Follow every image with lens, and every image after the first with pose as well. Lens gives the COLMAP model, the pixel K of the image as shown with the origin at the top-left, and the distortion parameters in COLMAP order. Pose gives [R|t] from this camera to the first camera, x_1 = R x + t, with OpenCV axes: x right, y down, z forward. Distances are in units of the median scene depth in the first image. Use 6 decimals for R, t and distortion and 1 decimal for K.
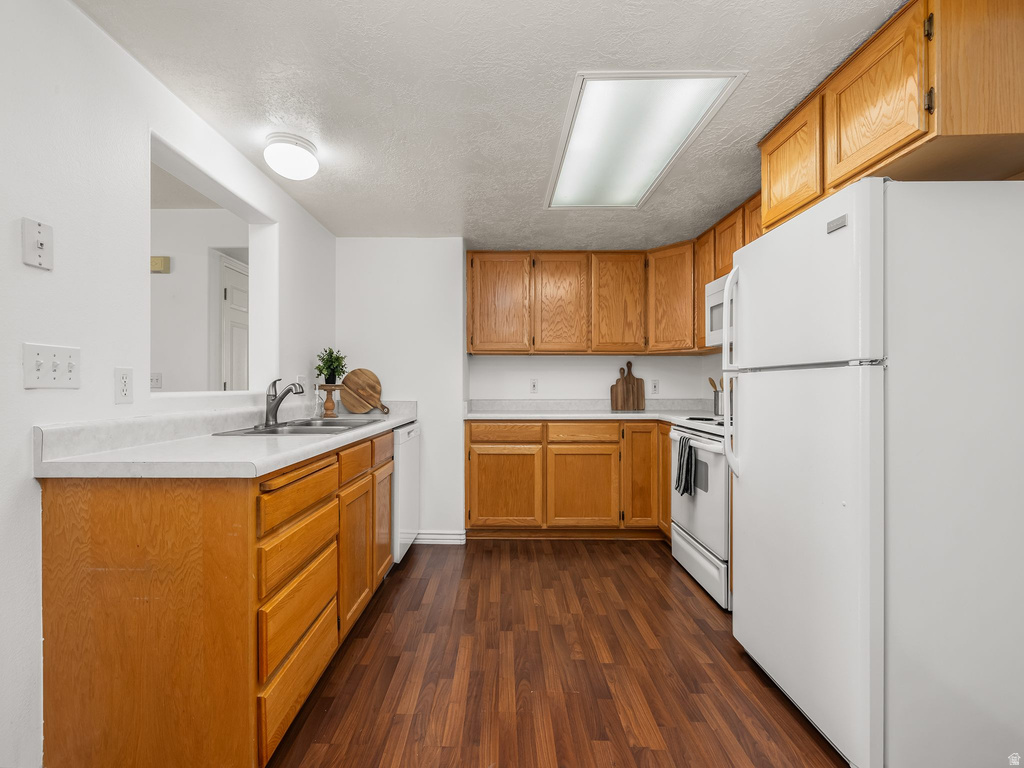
lens RADIAL K [[437.8, 0, 489.6], [0, 437.8, 386.1], [0, 0, 1]] dist [-0.002001, 0.000948]
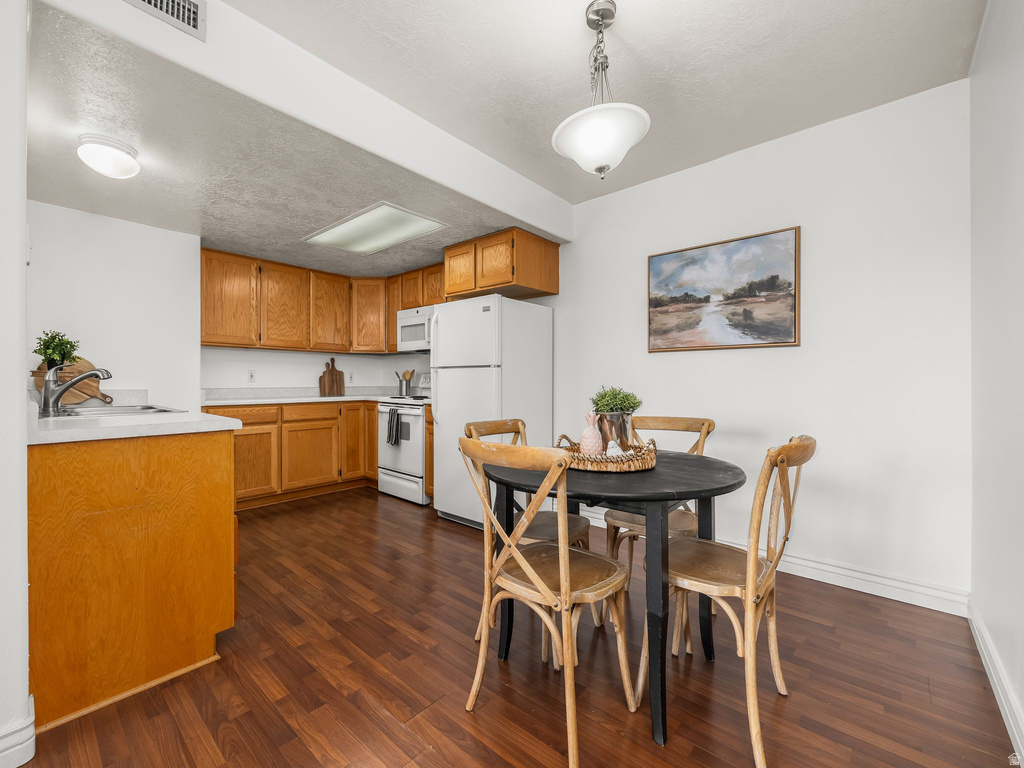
lens RADIAL K [[437.8, 0, 507.0], [0, 437.8, 380.9], [0, 0, 1]] dist [-0.002001, 0.000948]
pose [[0.642654, 0.001969, 0.766154, -0.425619], [-0.002287, 0.999997, -0.000651, 0.013965], [-0.766153, -0.001334, 0.642657, -0.278819]]
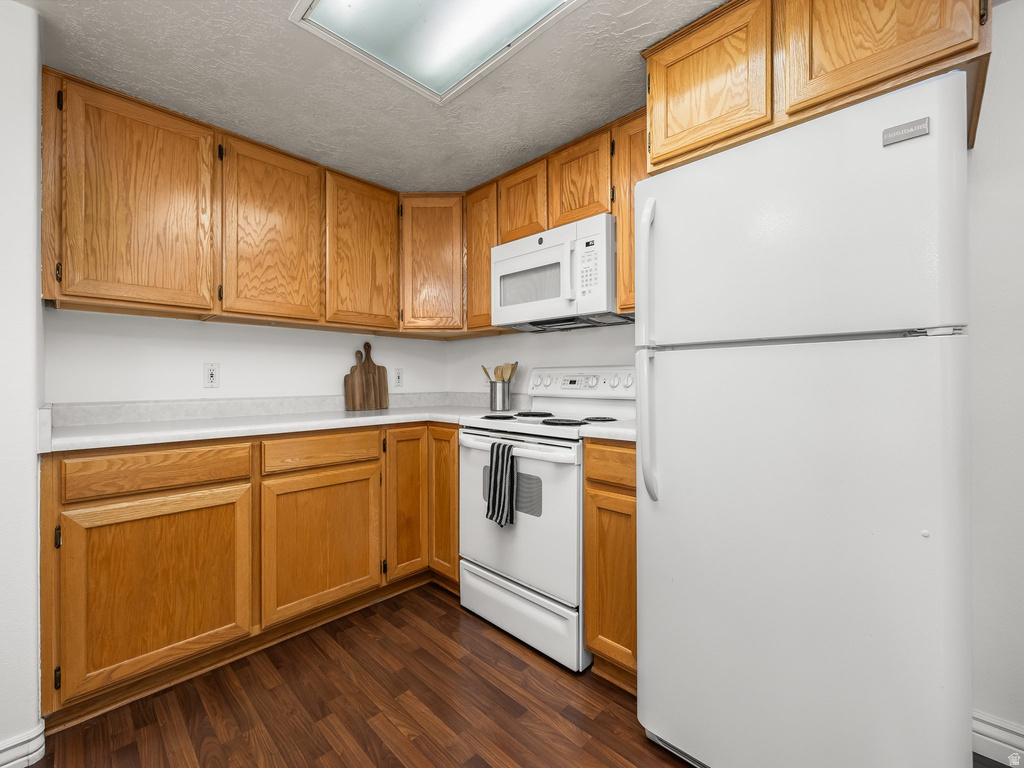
lens RADIAL K [[437.8, 0, 511.6], [0, 437.8, 378.0], [0, 0, 1]] dist [-0.002001, 0.000948]
pose [[0.680648, 0.002437, 0.732606, -0.061948], [0.003528, 0.999972, -0.006604, 0.010231], [-0.732602, 0.007080, 0.680621, 0.419961]]
